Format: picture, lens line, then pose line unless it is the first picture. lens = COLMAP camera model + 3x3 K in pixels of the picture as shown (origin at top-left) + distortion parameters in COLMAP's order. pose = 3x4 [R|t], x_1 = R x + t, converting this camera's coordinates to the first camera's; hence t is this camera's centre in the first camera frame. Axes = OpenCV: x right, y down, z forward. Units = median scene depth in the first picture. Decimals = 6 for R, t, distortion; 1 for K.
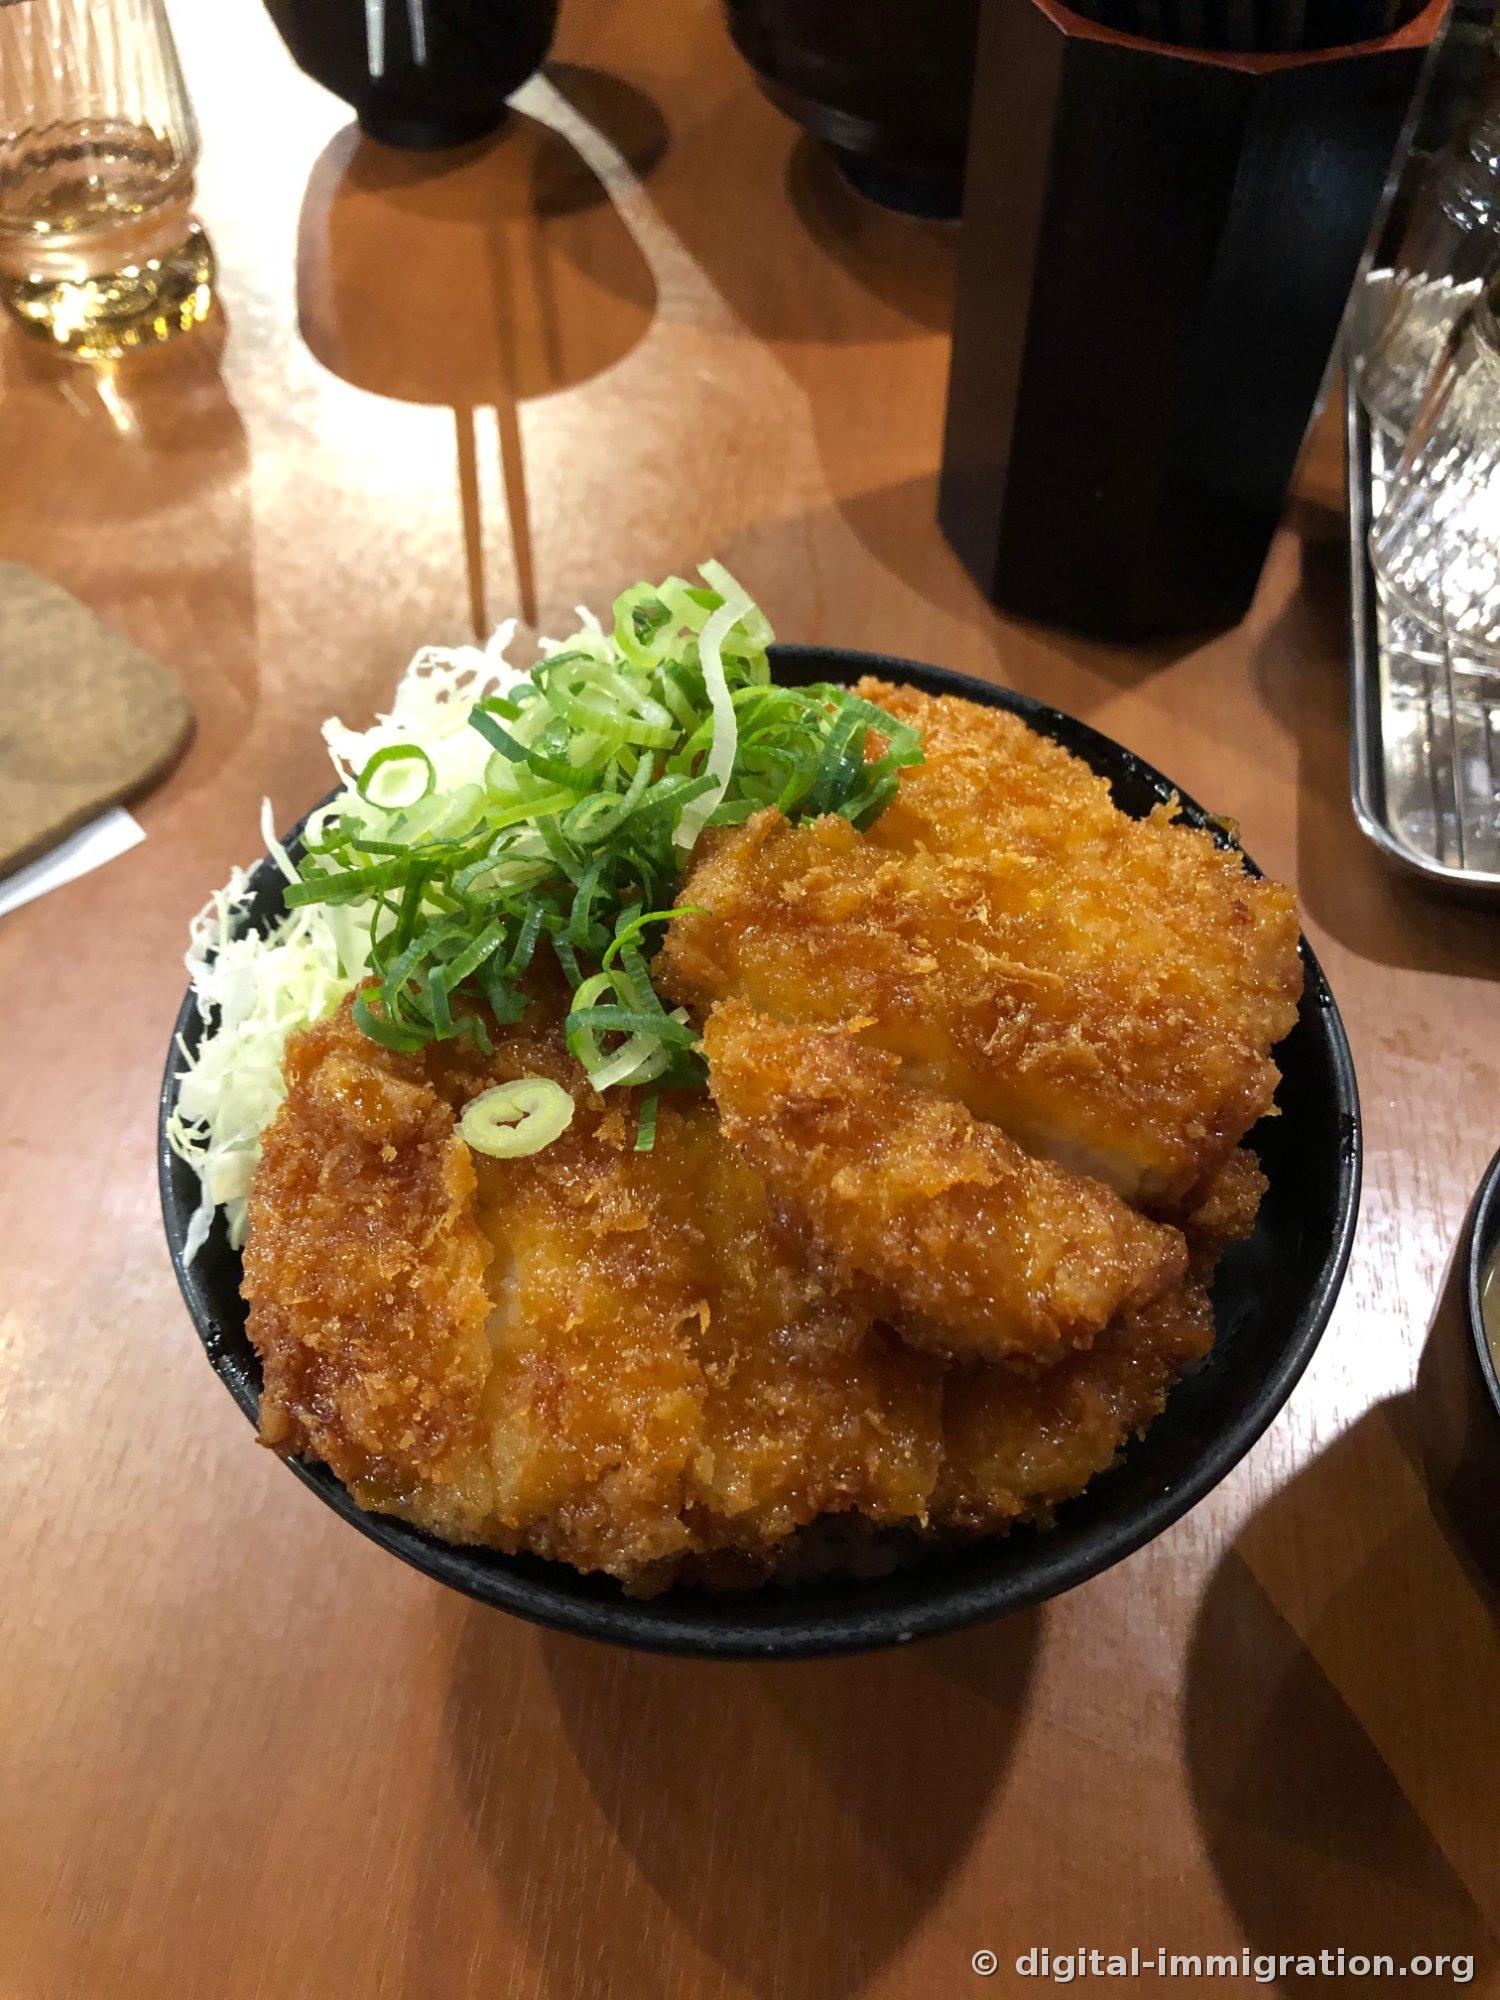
lens RADIAL K [[1583.9, 0, 749.1], [0, 1583.9, 998.9], [0, 0, 1]] dist [0.018665, -0.039260]
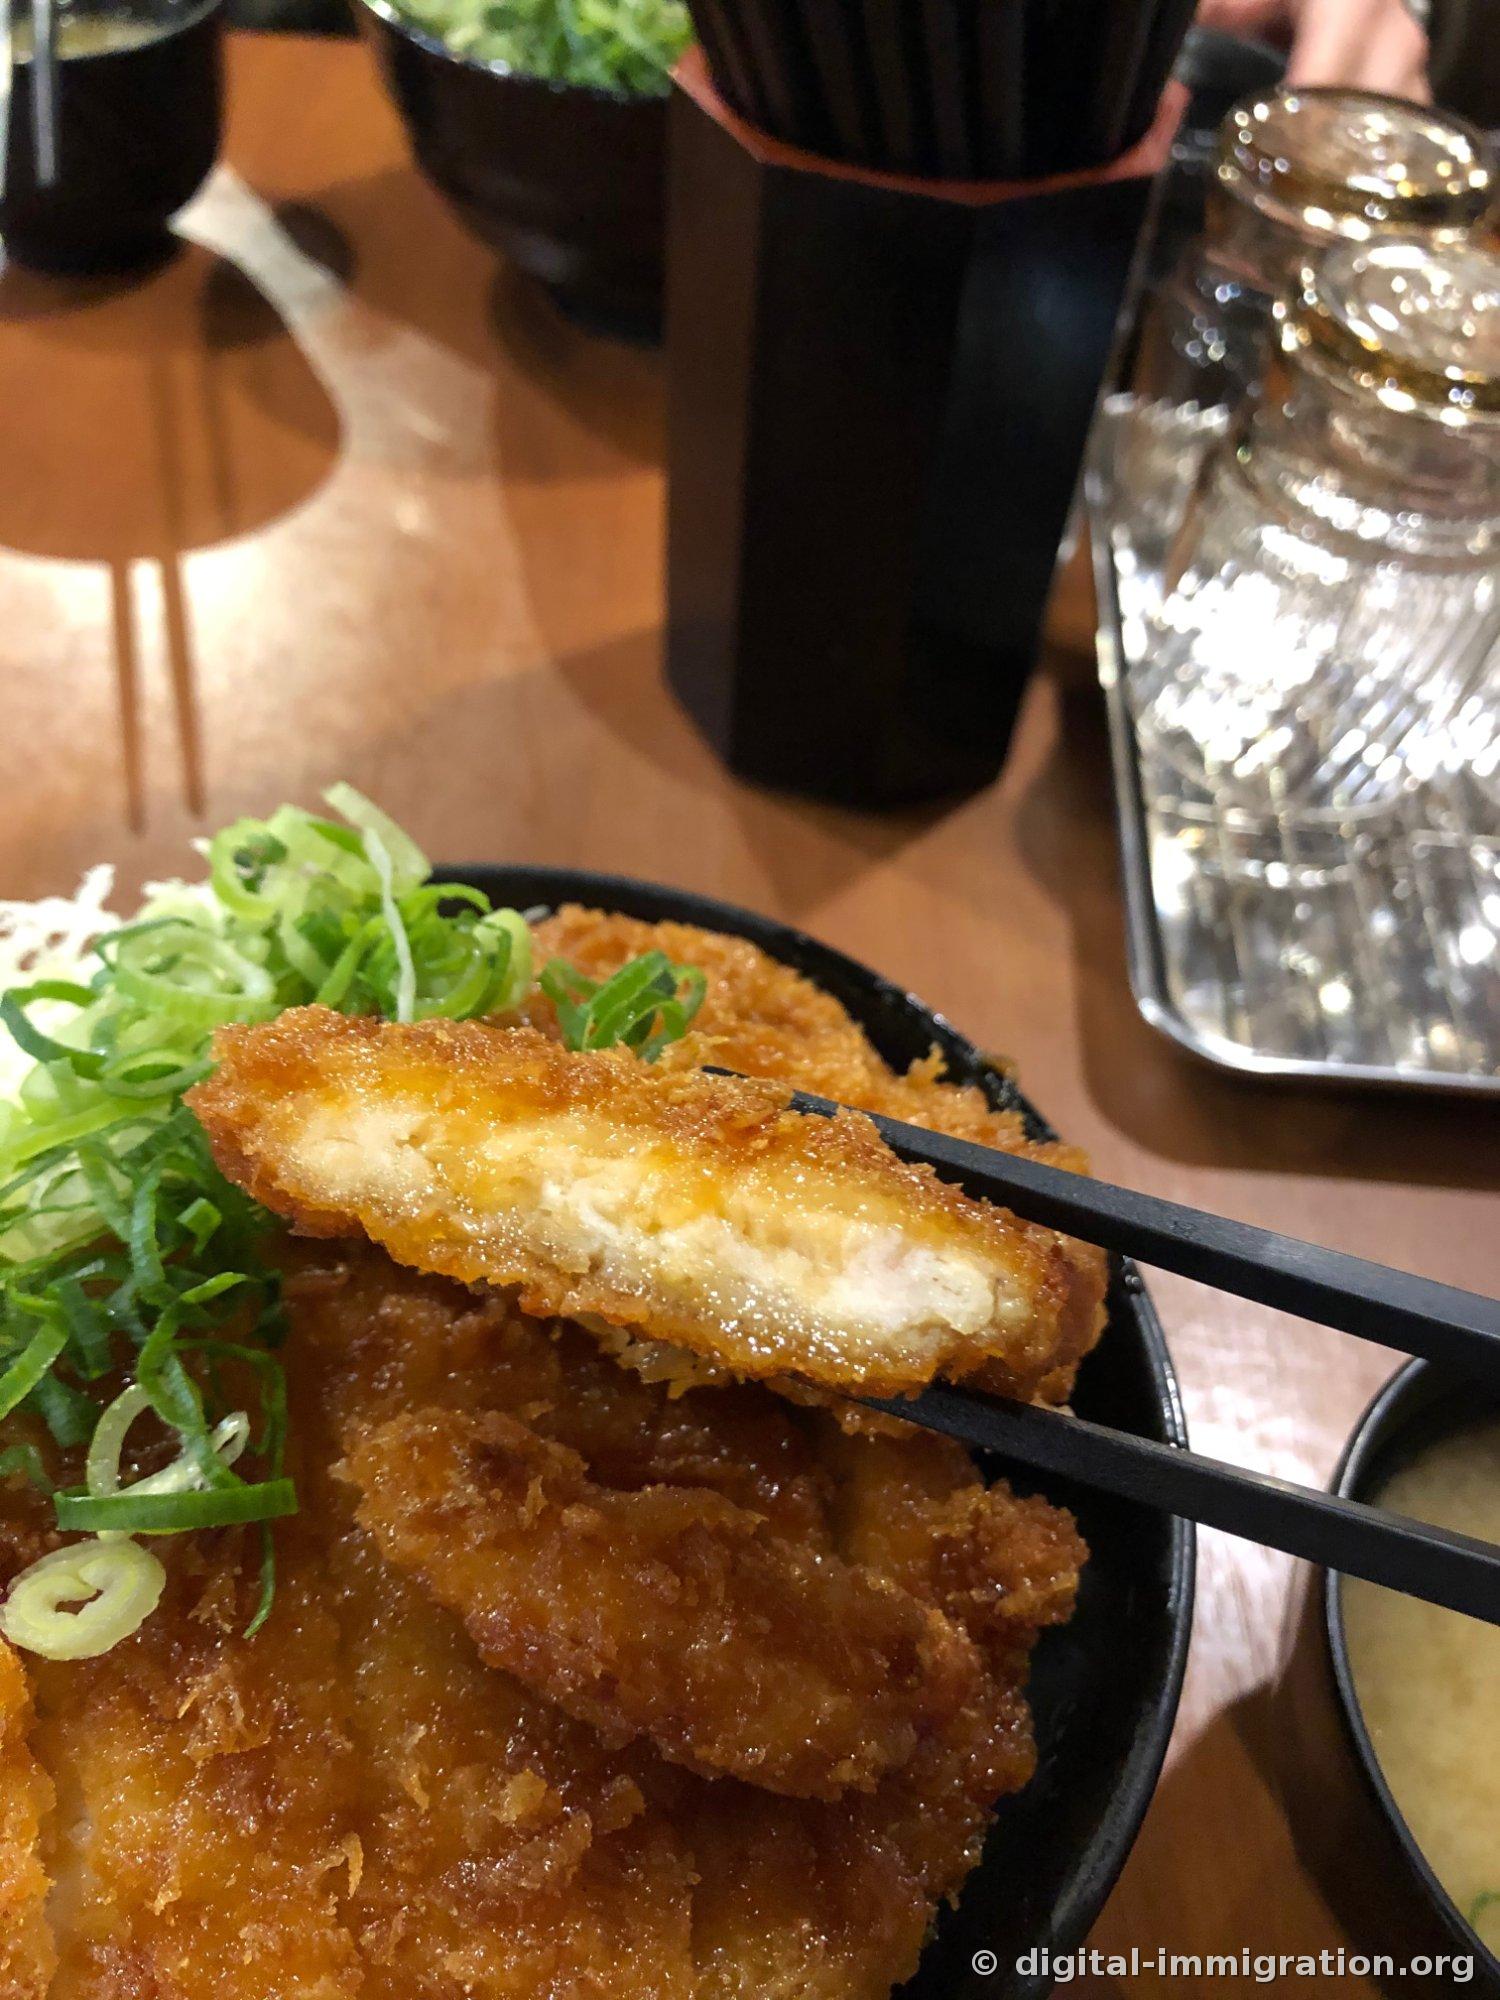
lens RADIAL K [[1699.1, 0, 705.9], [0, 1699.1, 1047.9], [0, 0, 1]] dist [0.112863, -0.300859]
pose [[0.991491, -0.052663, 0.119045, 0.034990], [0.060427, 0.996209, -0.062577, -0.068295], [-0.115298, 0.069238, 0.990915, 0.110296]]
